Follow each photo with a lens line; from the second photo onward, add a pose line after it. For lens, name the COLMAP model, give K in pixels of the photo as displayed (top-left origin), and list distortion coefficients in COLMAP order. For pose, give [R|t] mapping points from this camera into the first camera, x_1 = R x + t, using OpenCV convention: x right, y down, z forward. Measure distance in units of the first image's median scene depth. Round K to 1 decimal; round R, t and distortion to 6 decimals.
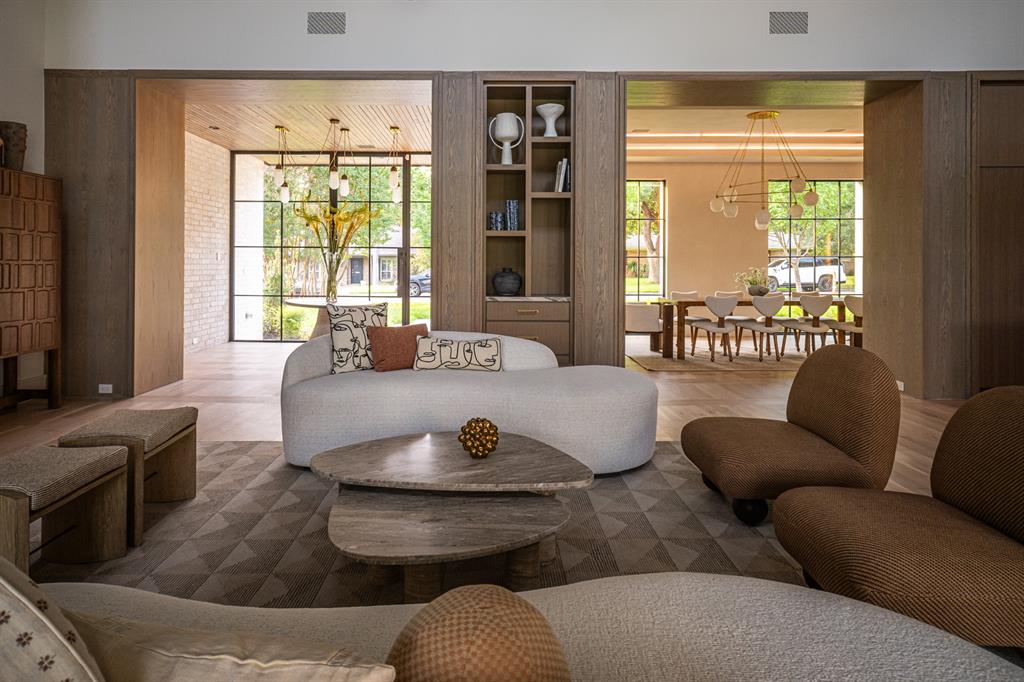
lens RADIAL K [[653.8, 0, 509.8], [0, 653.8, 271.2], [0, 0, 1]] dist [0.002698, 0.000768]
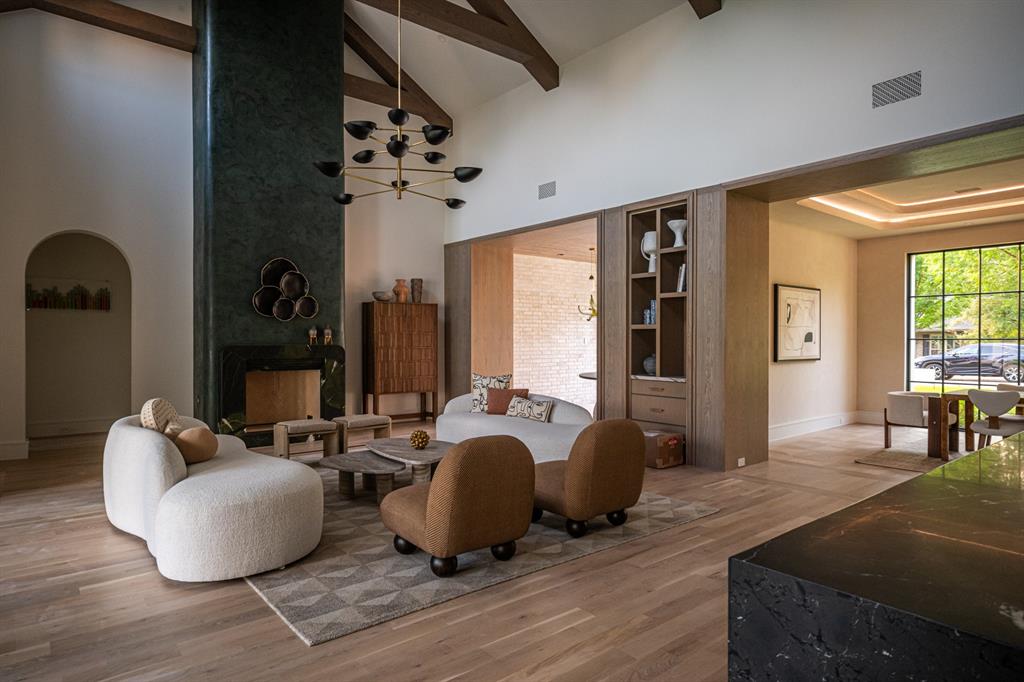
lens RADIAL K [[611.7, 0, 509.6], [0, 611.7, 365.7], [0, 0, 1]] dist [-0.000645, -0.000026]
pose [[0.625175, 0.030984, -0.779869, 0.773136], [-0.010257, 0.999452, 0.031485, -0.016343], [0.780417, -0.011685, 0.625150, 0.040984]]
